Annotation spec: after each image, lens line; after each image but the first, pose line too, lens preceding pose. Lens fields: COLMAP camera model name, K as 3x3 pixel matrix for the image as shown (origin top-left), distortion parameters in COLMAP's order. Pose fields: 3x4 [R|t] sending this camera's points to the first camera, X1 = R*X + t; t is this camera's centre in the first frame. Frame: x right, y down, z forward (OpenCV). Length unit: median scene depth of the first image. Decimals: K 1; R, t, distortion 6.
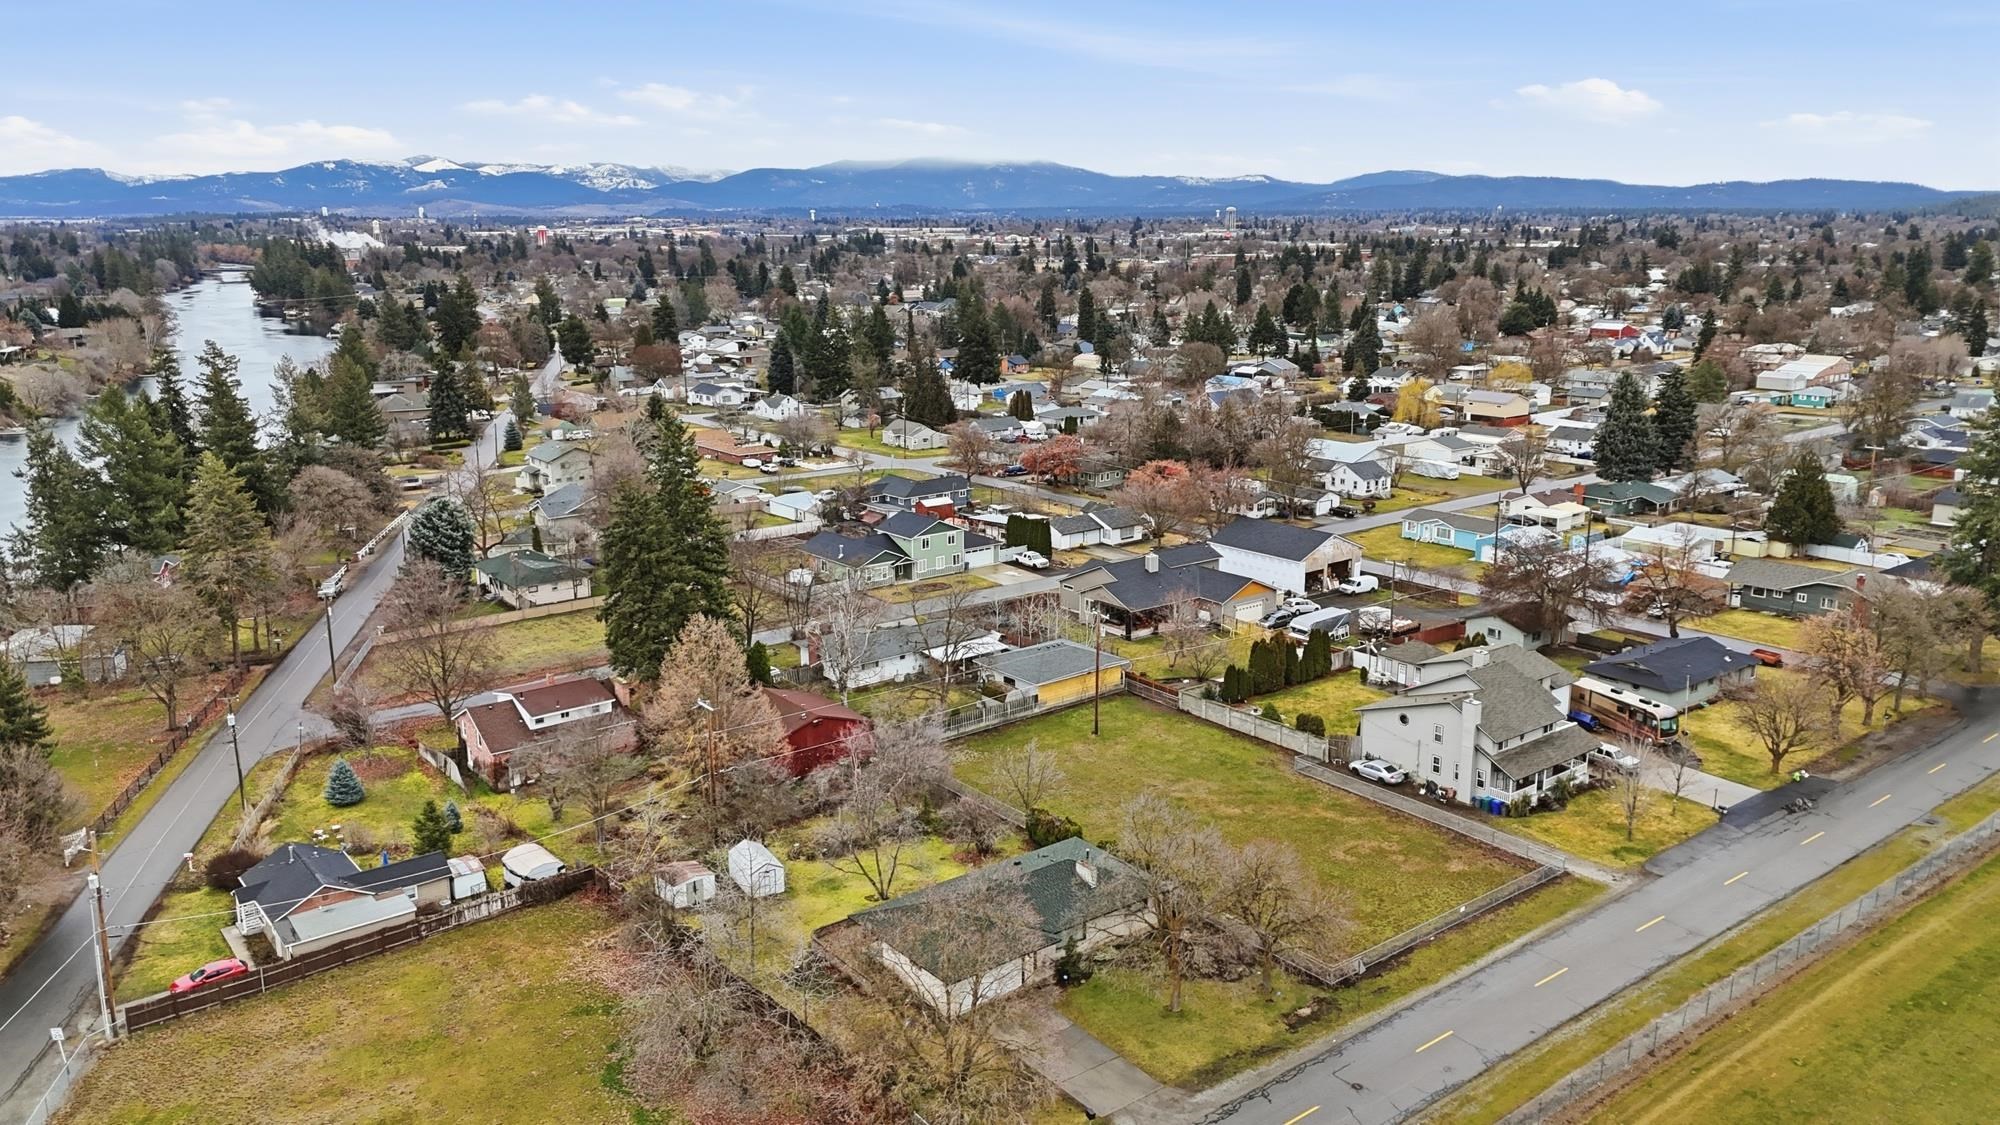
lens RADIAL K [[1461.2, 0, 1004.4], [0, 1461.2, 560.1], [0, 0, 1]] dist [0.081214, -0.079395]
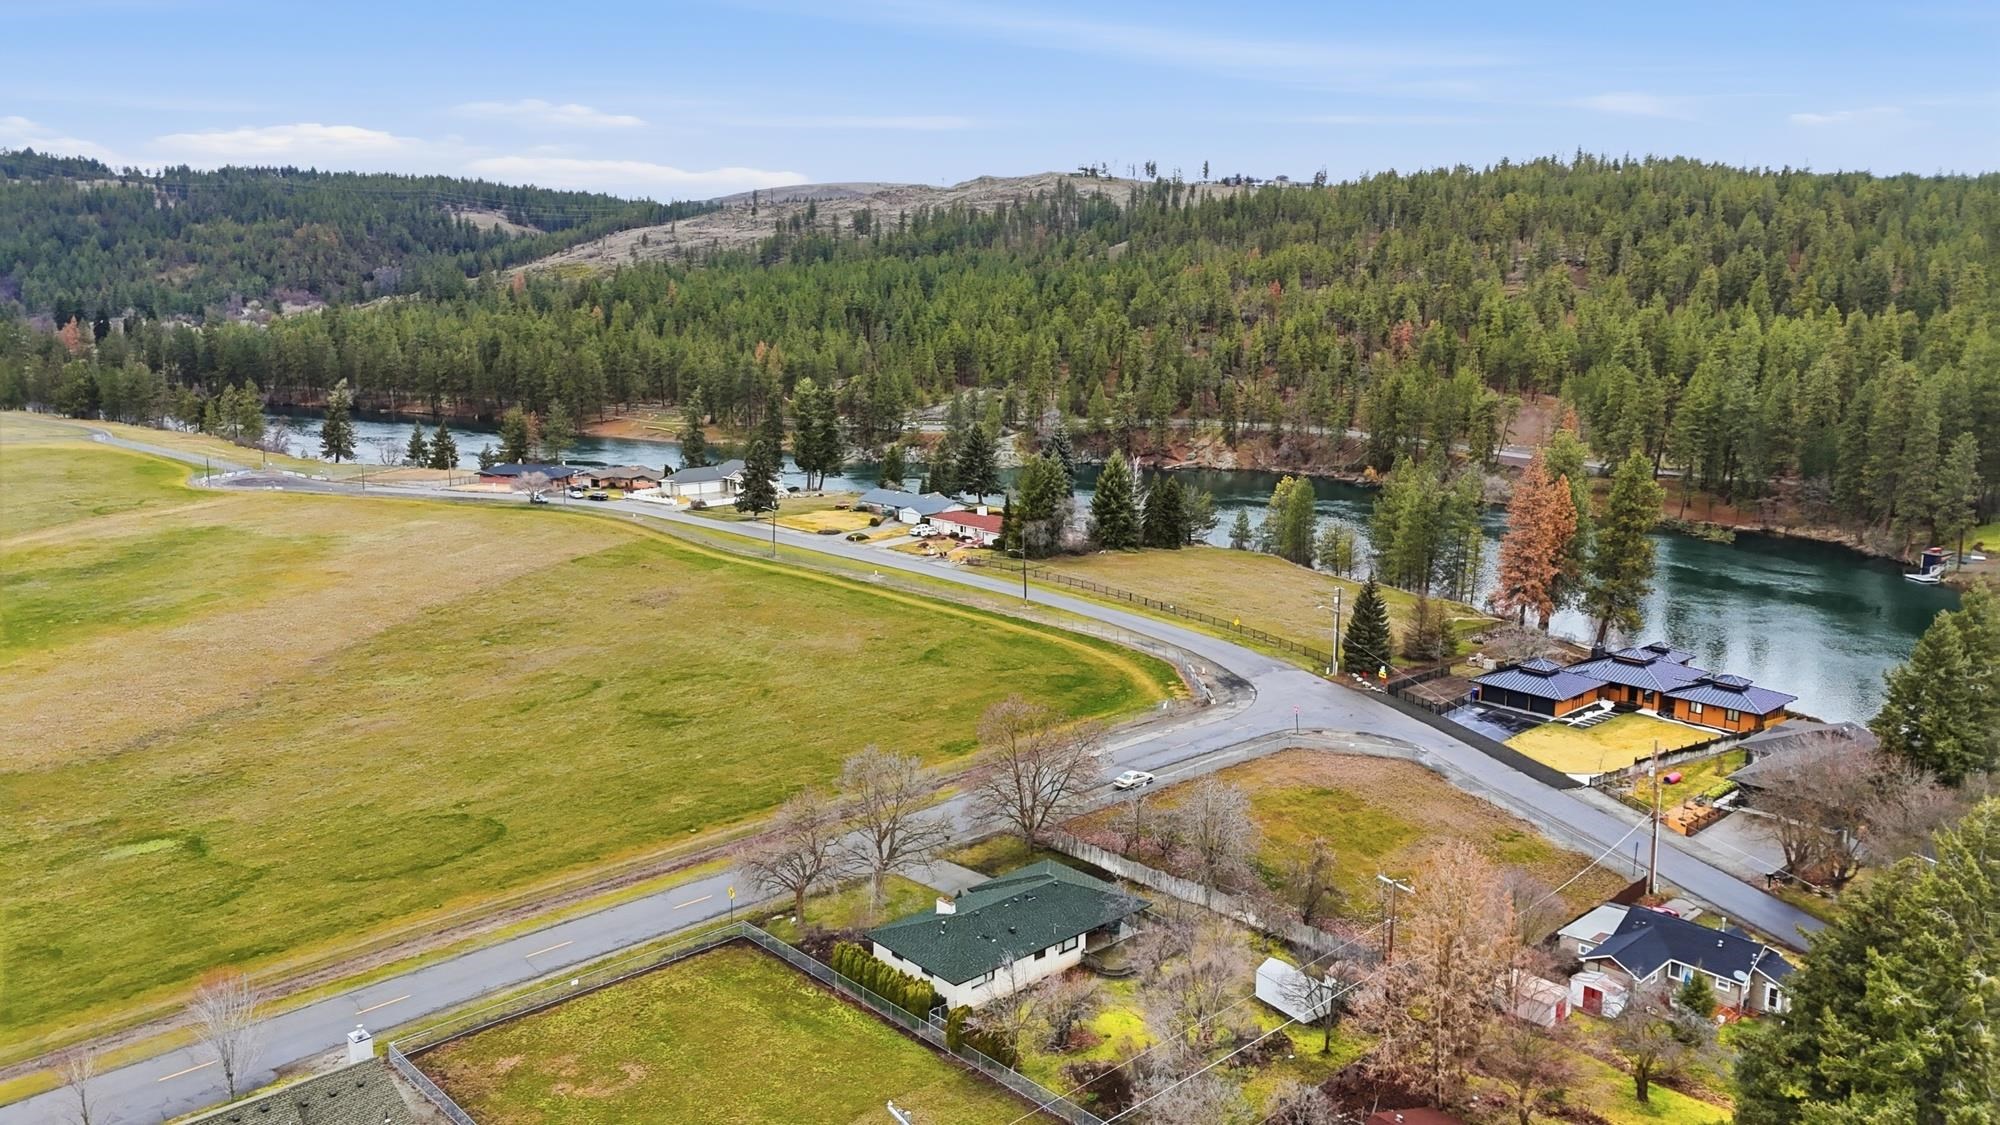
lens RADIAL K [[1461.2, 0, 1004.4], [0, 1461.2, 560.1], [0, 0, 1]] dist [0.081214, -0.079395]
pose [[-0.996797, 0.012007, -0.079062, 0.077343], [-0.021261, 0.913292, 0.406751, -0.370201], [0.077091, 0.407129, -0.910112, 1.514370]]
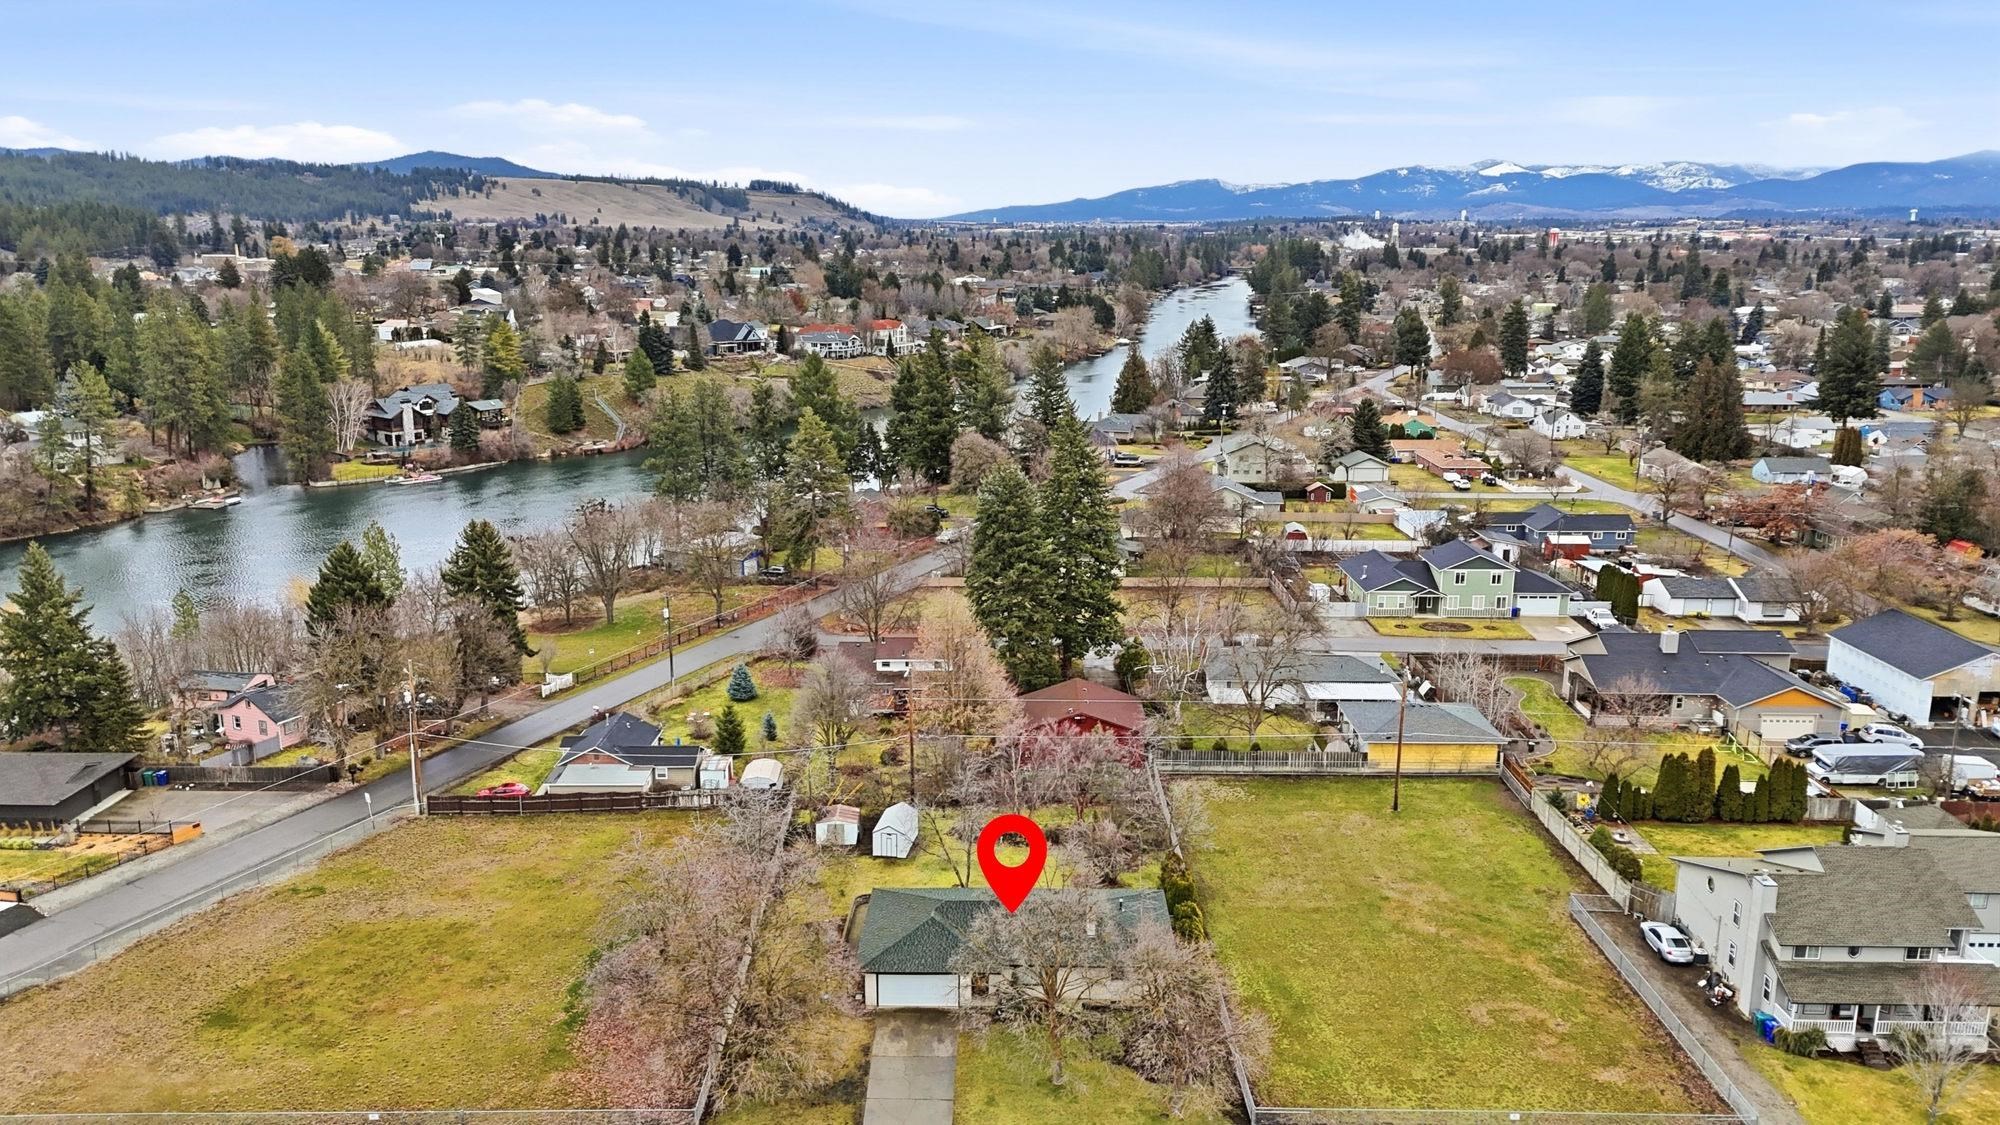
lens RADIAL K [[1461.2, 0, 1004.4], [0, 1461.2, 560.1], [0, 0, 1]] dist [0.081214, -0.079395]
pose [[0.783215, 0.149011, -0.603631, 0.435321], [-0.150062, 0.987459, 0.049056, -0.039774], [0.603371, 0.052161, 0.795753, 0.173655]]
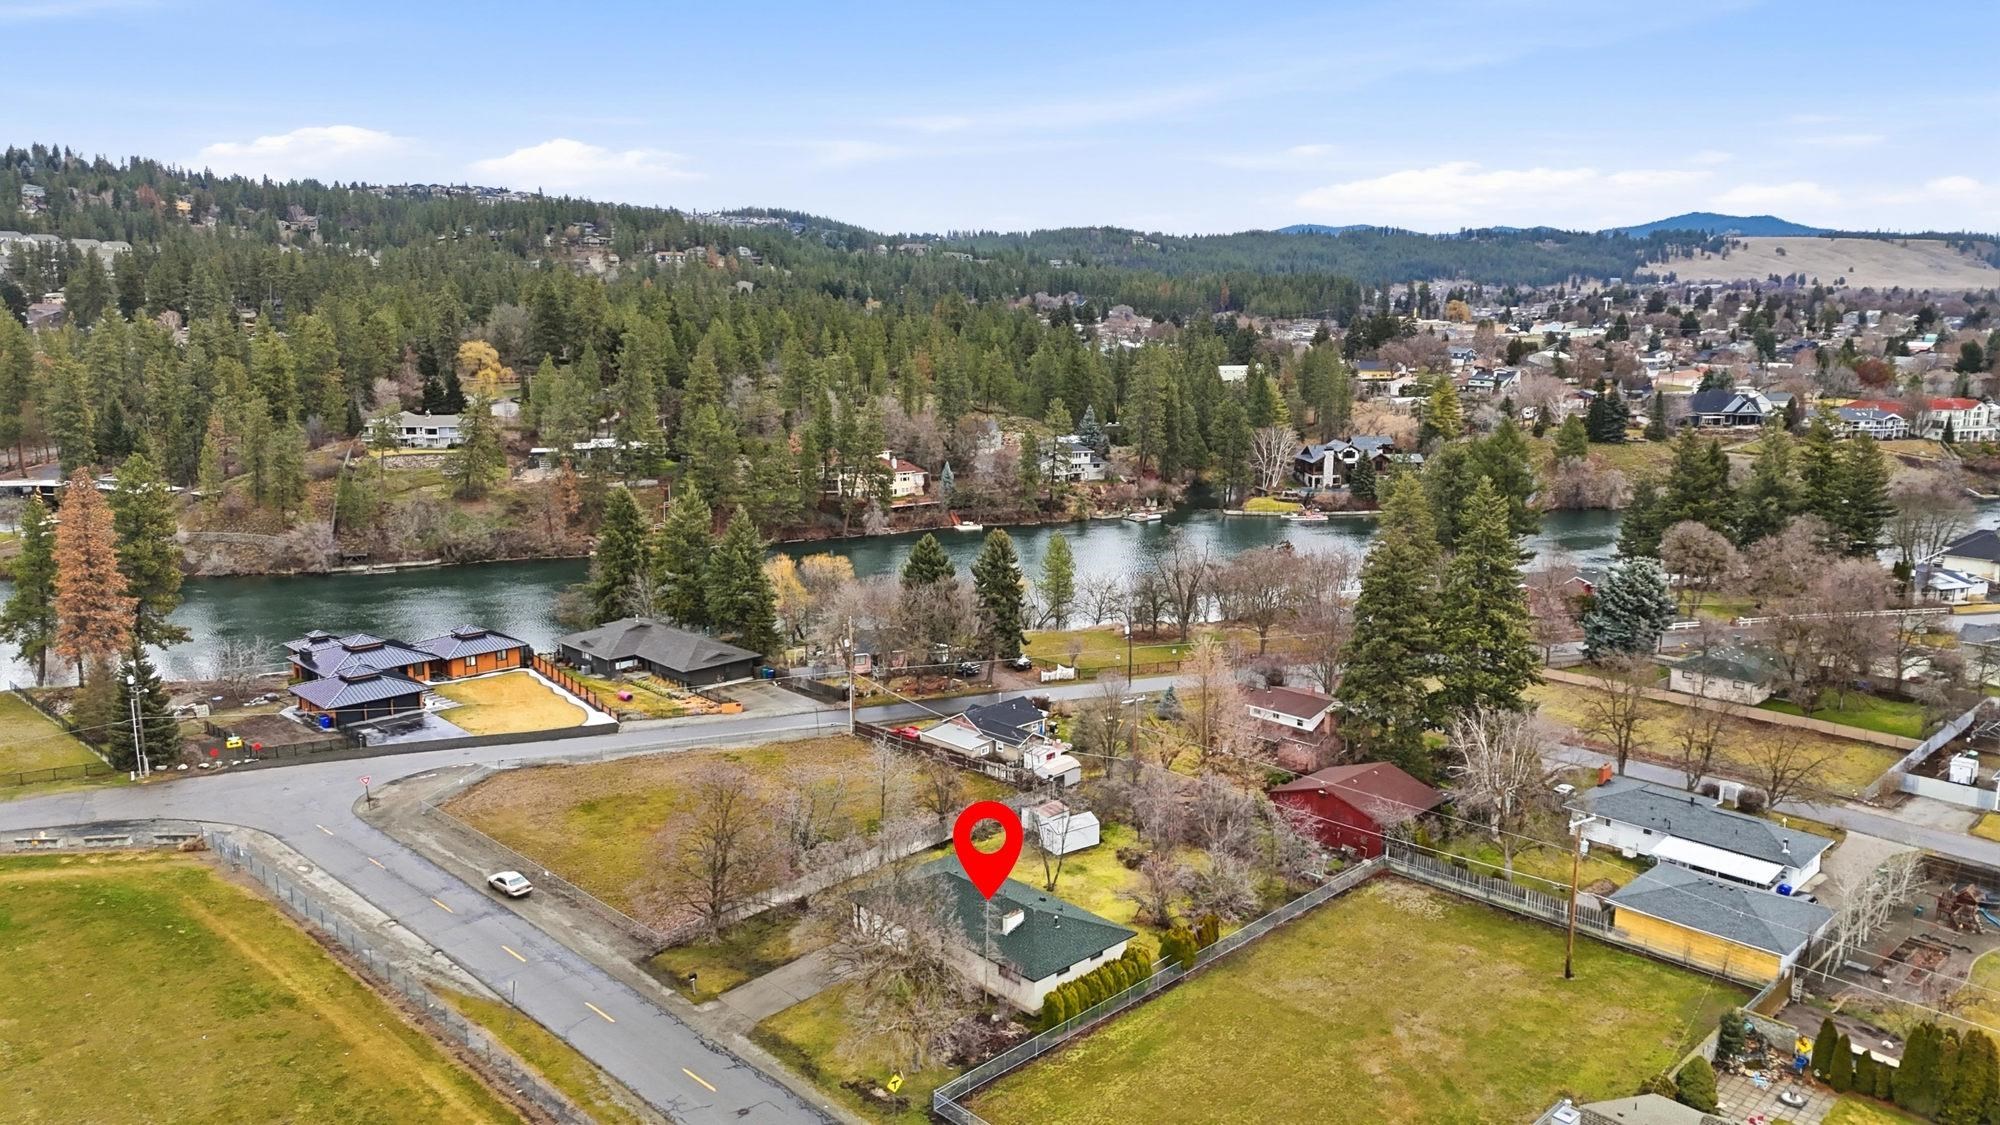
lens RADIAL K [[1461.2, 0, 1004.4], [0, 1461.2, 560.1], [0, 0, 1]] dist [0.081214, -0.079395]
pose [[0.108717, 0.193834, -0.974992, 0.814739], [-0.229946, 0.959108, 0.165036, -0.160061], [0.967112, 0.206253, 0.148843, 0.635351]]
